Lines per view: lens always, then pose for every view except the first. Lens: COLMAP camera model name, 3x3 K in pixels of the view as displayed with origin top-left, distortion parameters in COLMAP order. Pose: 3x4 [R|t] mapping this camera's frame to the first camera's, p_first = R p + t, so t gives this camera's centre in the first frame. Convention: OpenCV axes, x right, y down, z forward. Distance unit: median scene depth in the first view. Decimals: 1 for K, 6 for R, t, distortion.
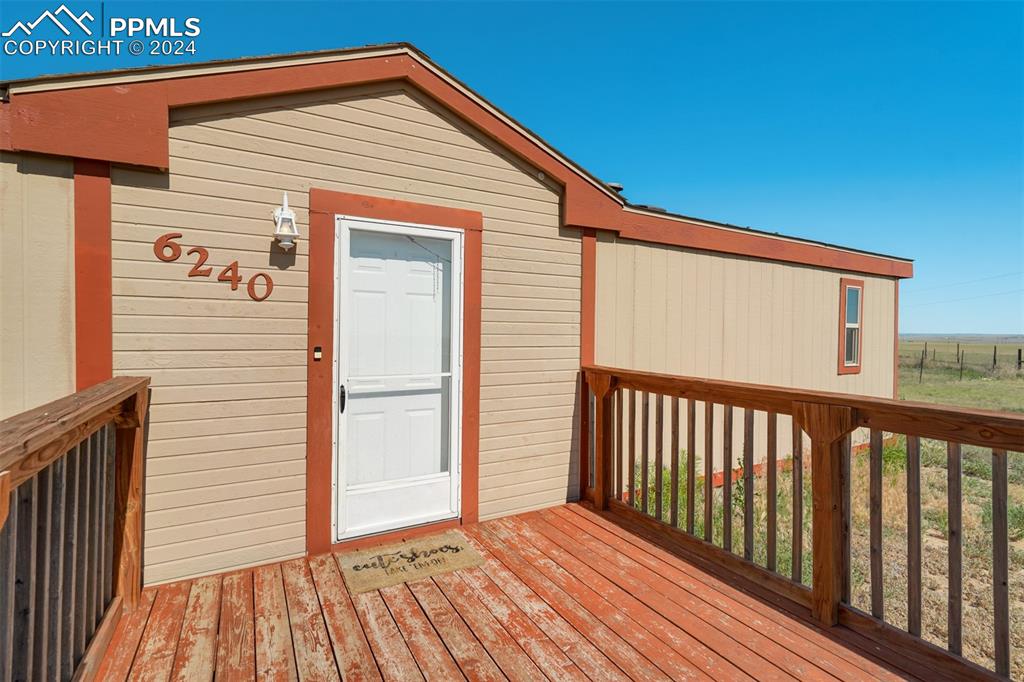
lens RADIAL K [[467.8, 0, 518.2], [0, 467.8, 343.6], [0, 0, 1]] dist [-0.003944, 0.000697]
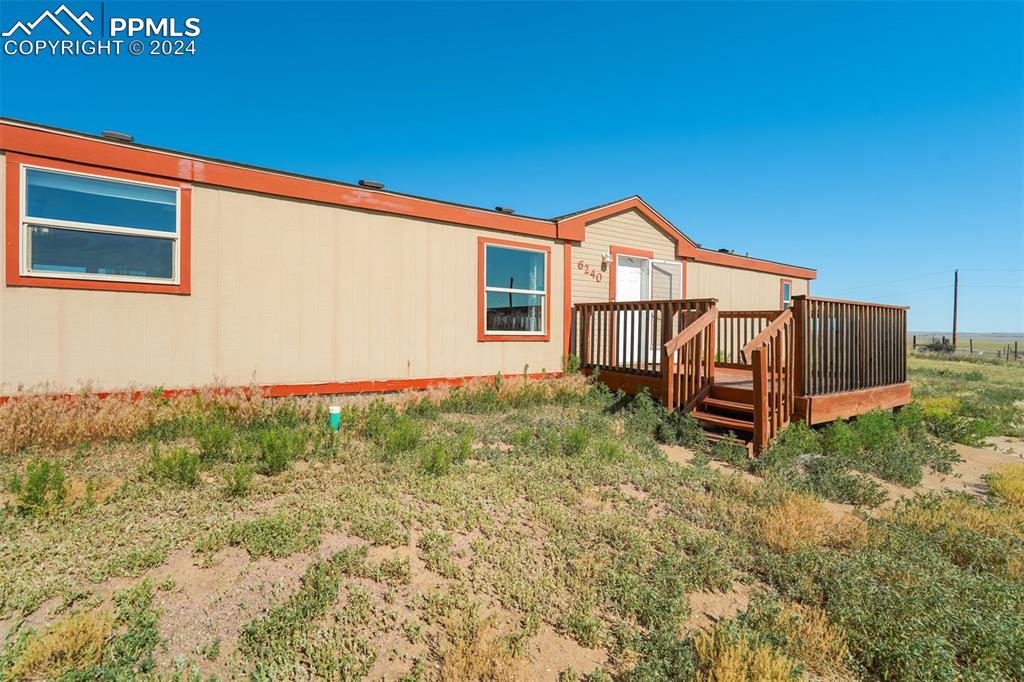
lens RADIAL K [[467.8, 0, 508.5], [0, 467.8, 333.5], [0, 0, 1]] dist [-0.003944, 0.000697]
pose [[0.997468, 0.005648, 0.070887, -1.189642], [-0.004350, 0.999820, -0.018461, 0.267426], [-0.070978, 0.018106, 0.997314, -1.763830]]
